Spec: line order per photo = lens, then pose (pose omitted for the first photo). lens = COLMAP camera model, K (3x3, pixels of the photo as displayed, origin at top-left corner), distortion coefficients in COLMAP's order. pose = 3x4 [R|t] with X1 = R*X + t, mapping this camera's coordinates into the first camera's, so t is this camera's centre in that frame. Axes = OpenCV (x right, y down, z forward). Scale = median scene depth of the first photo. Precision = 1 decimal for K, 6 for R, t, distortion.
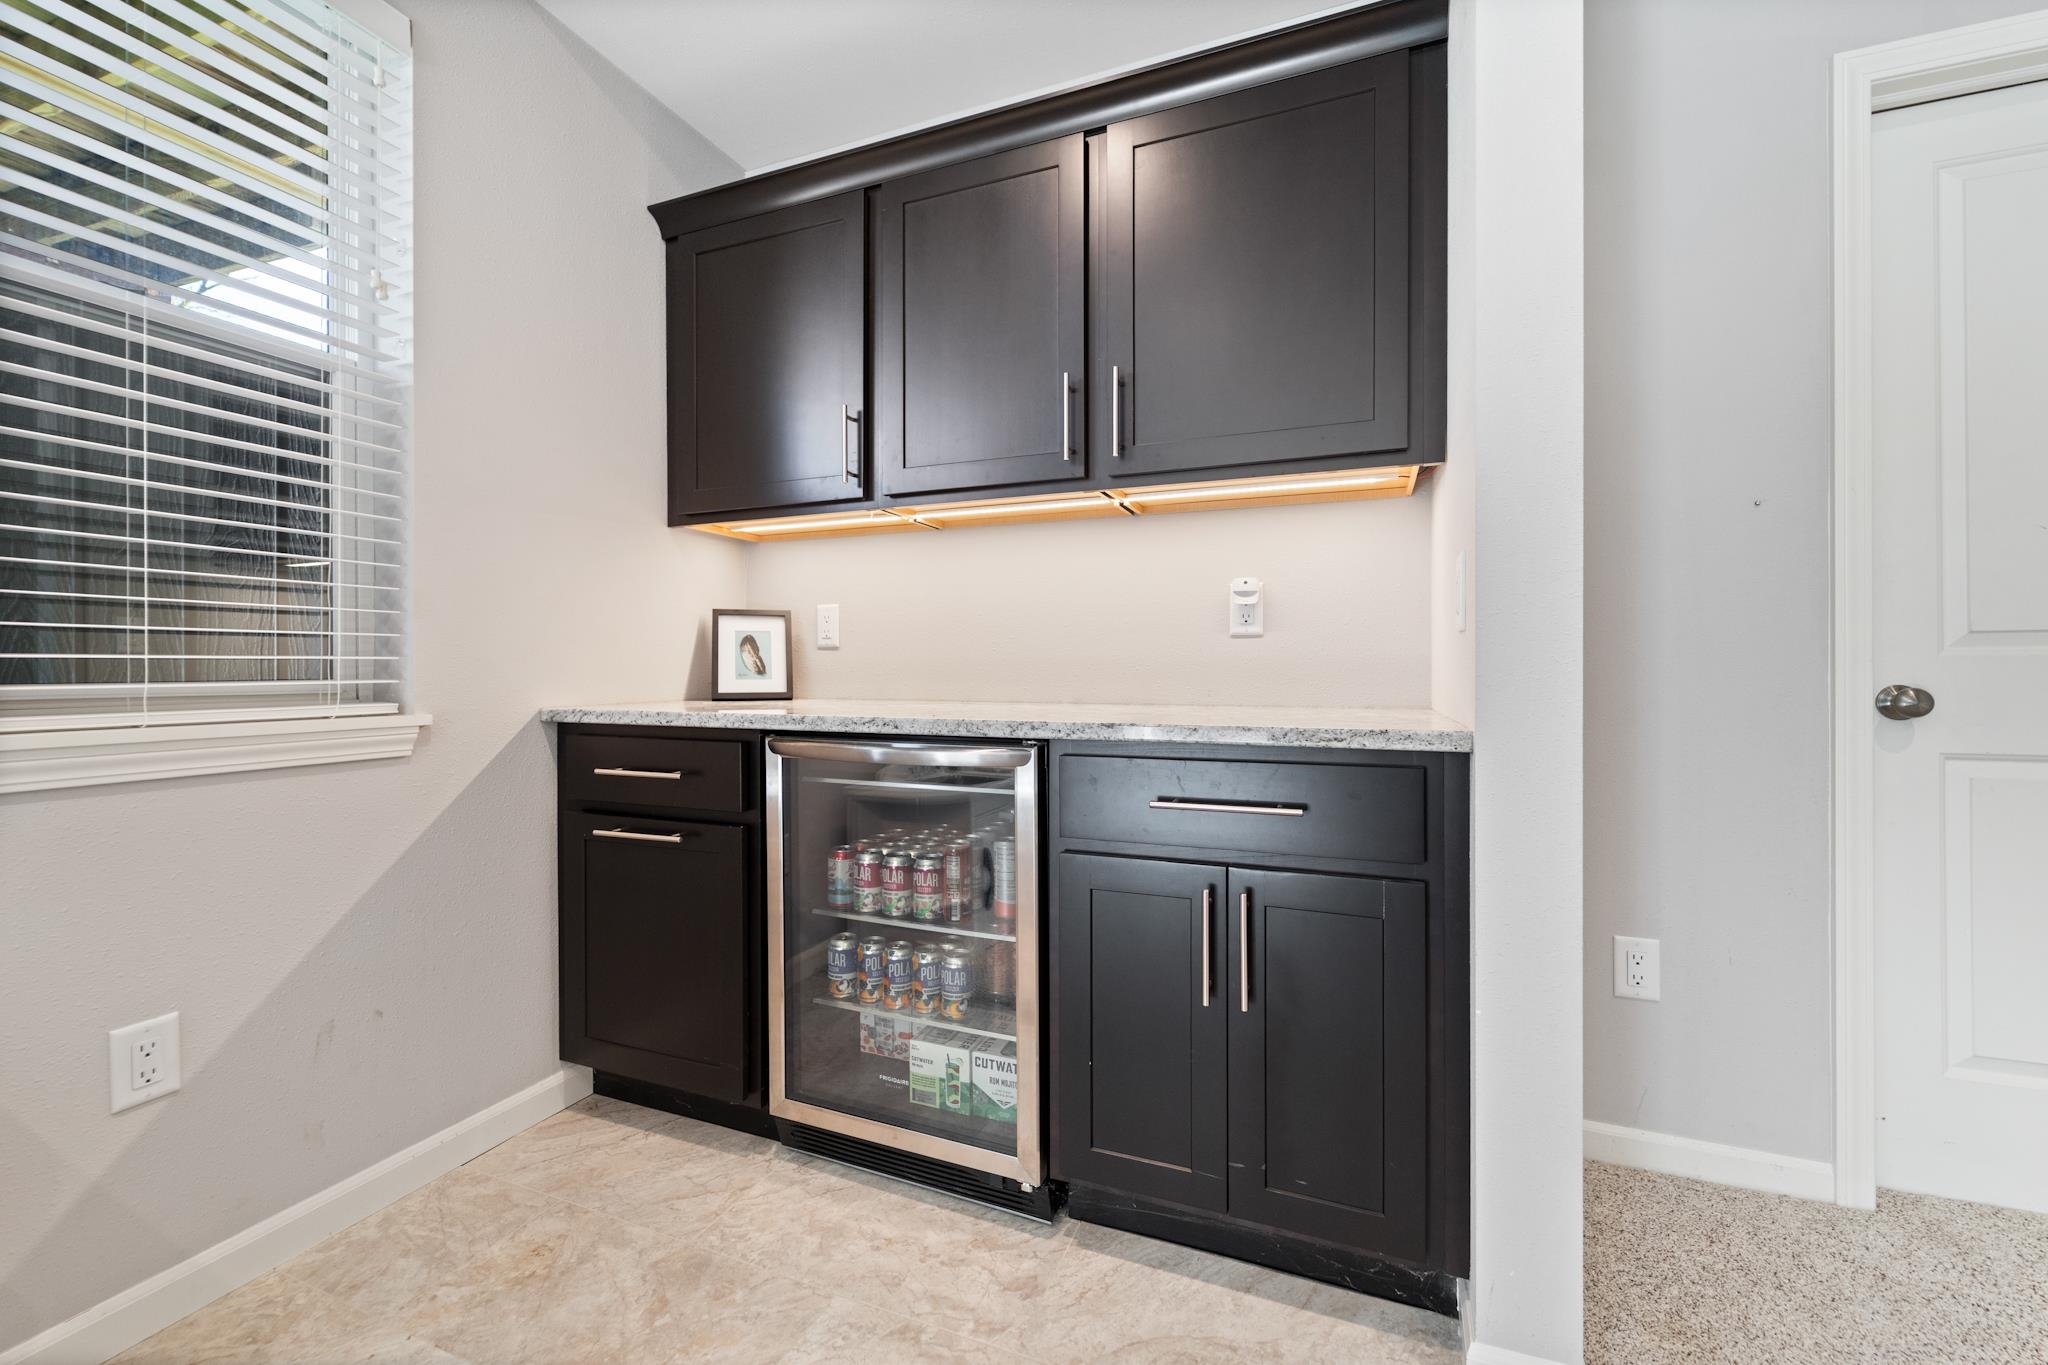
lens RADIAL K [[826.7, 0, 1030.3], [0, 826.7, 678.9], [0, 0, 1]] dist [-0.000468, -0.000077]
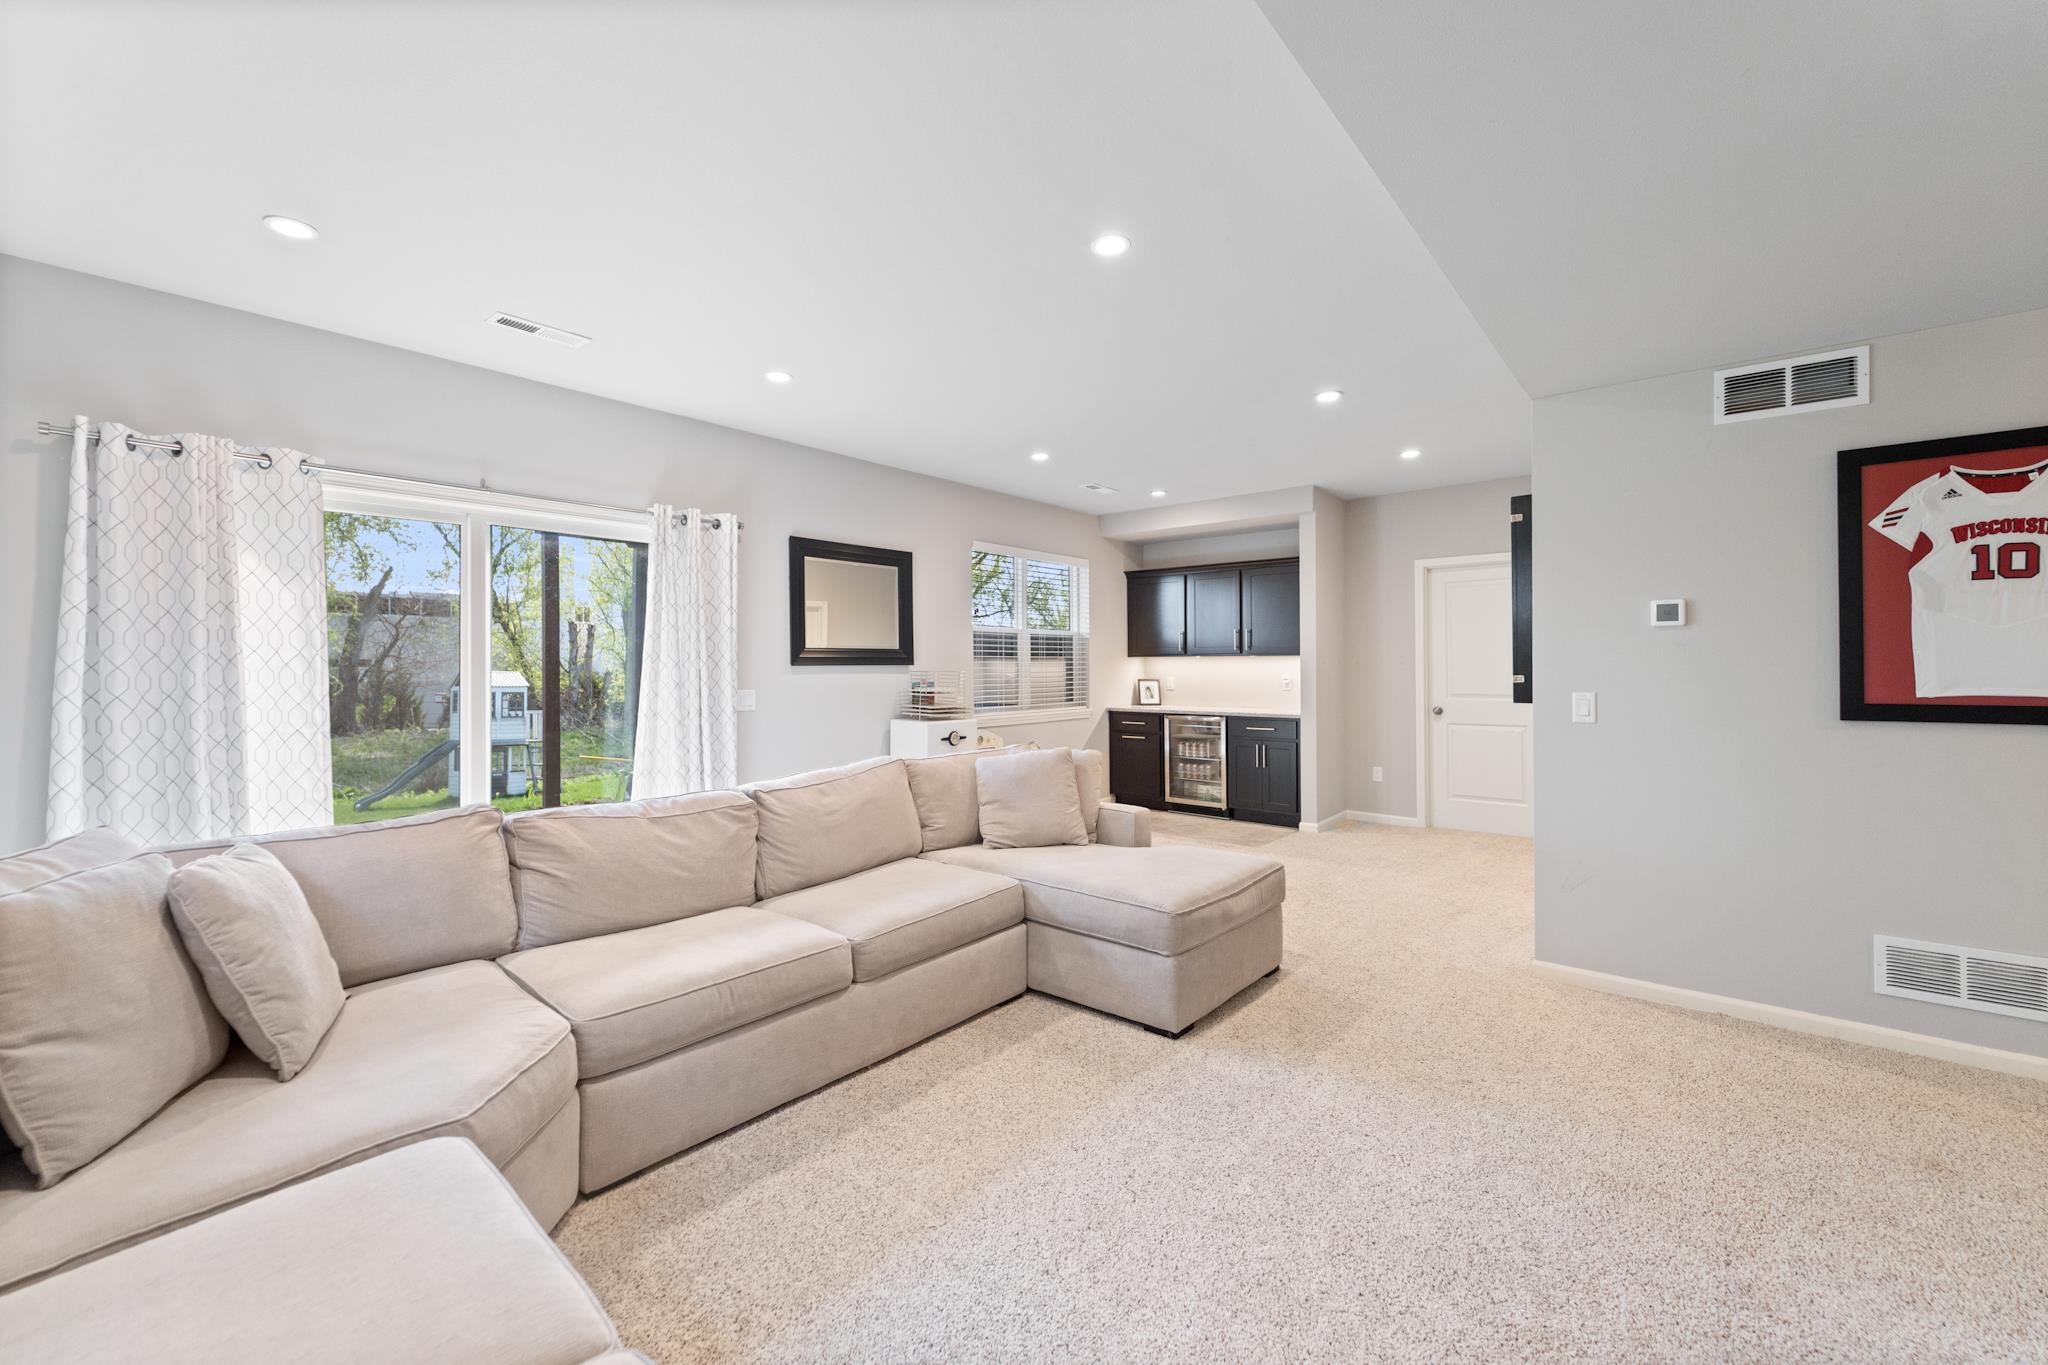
lens RADIAL K [[826.7, 0, 1030.3], [0, 826.7, 678.9], [0, 0, 1]] dist [-0.000468, -0.000077]
pose [[0.950471, 0.000671, -0.310812, 0.353693], [0.000664, 0.999991, 0.004190, -0.135092], [0.310812, -0.004189, 0.950462, -3.276715]]
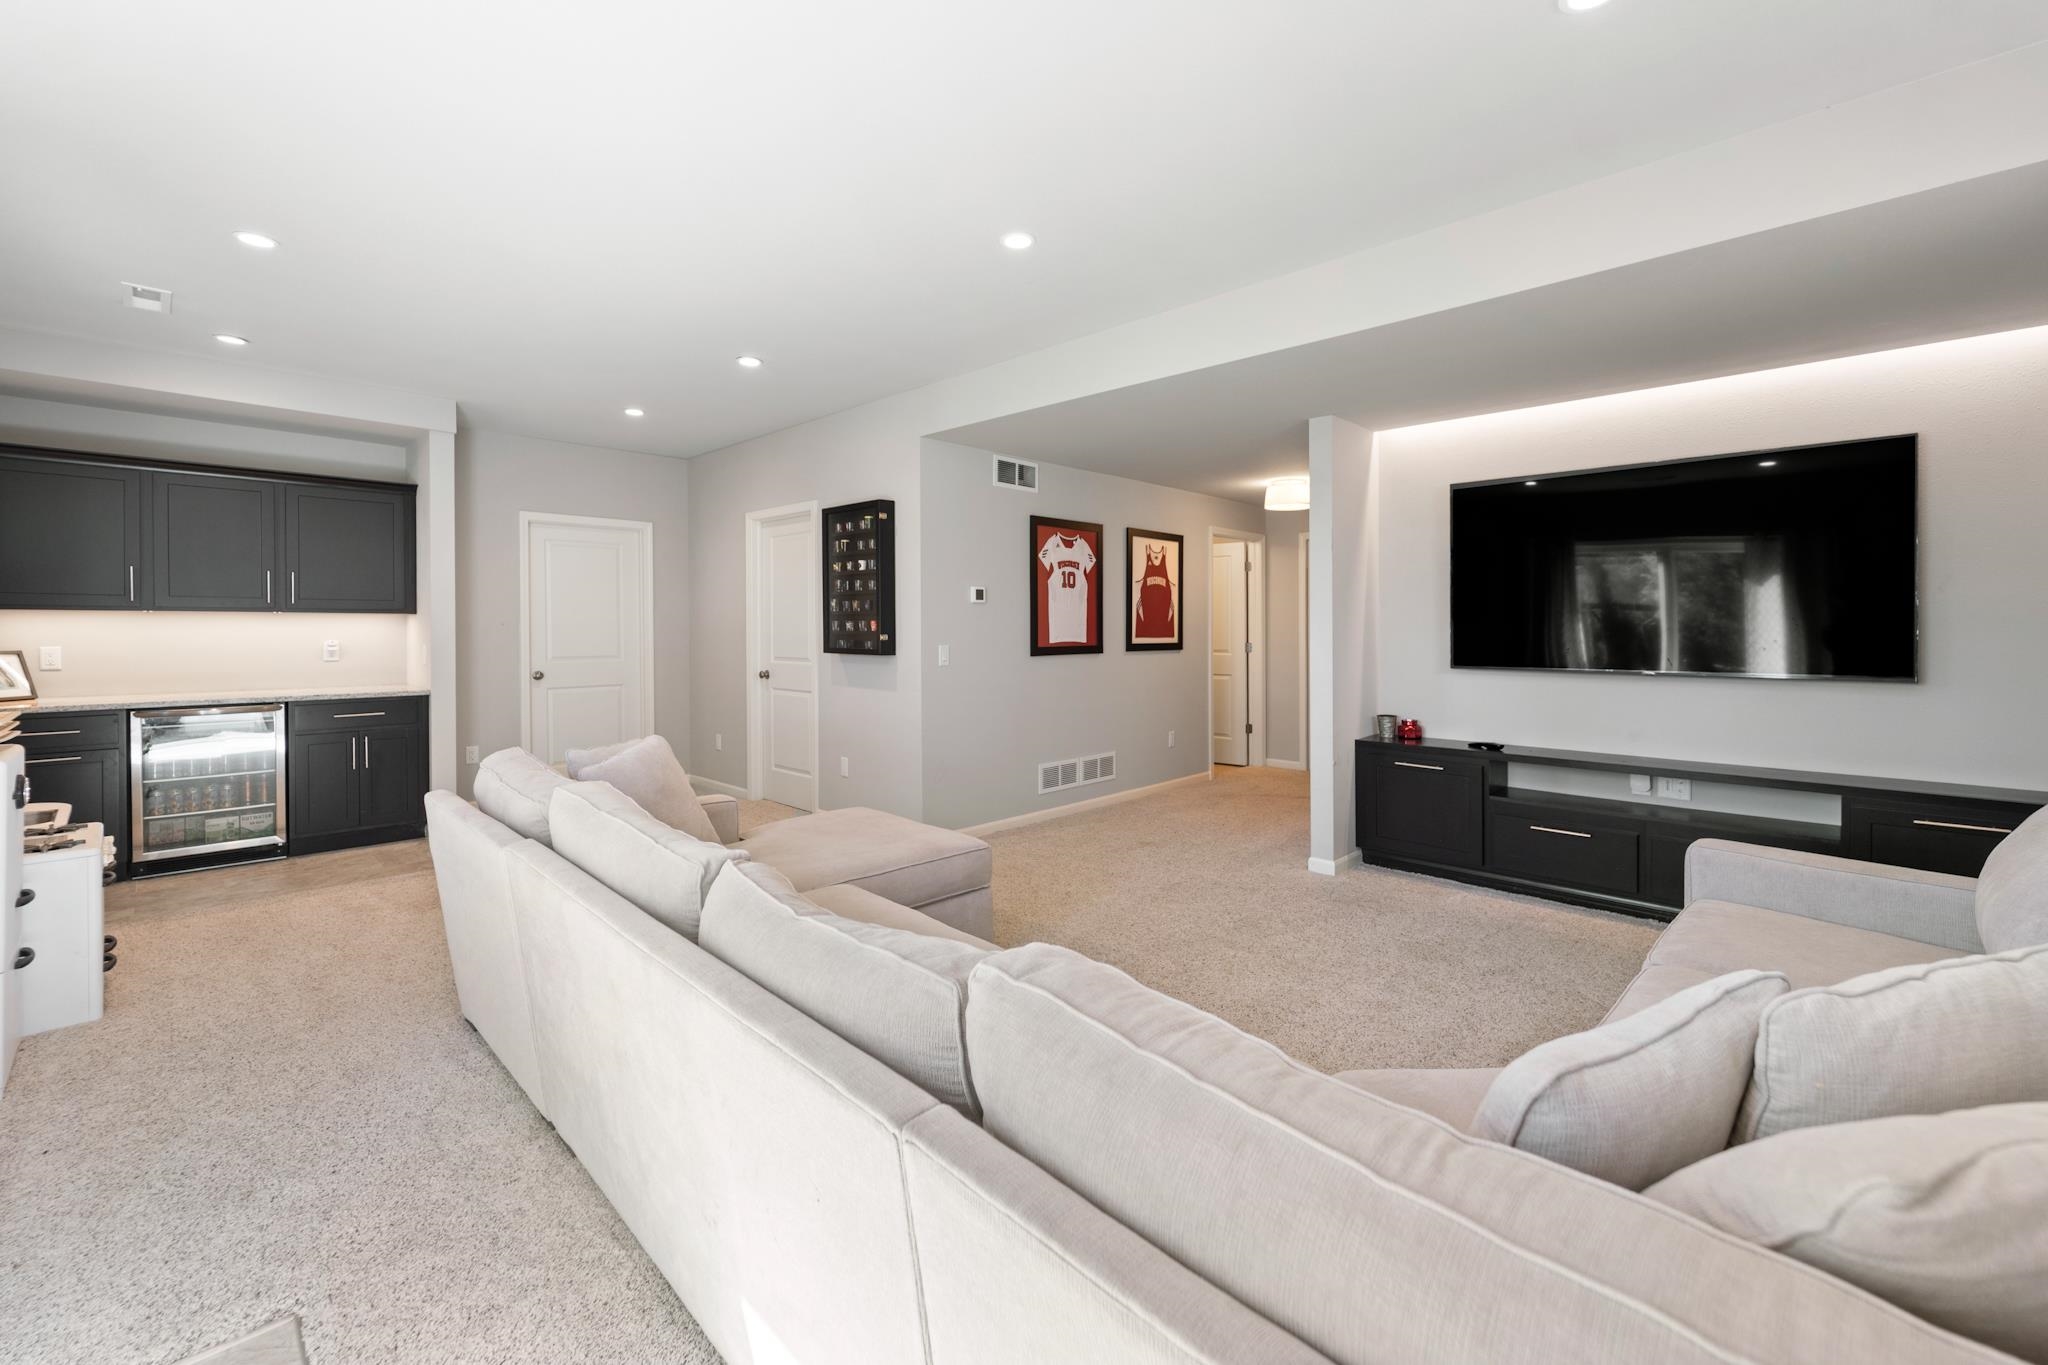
lens RADIAL K [[844.1, 0, 1021.2], [0, 844.1, 637.4], [0, 0, 1]] dist [0.001484, 0.000014]
pose [[0.378514, -0.007584, 0.925564, -1.612427], [0.011827, 0.999924, 0.003356, -0.126144], [-0.925520, 0.009676, 0.378575, -2.390259]]
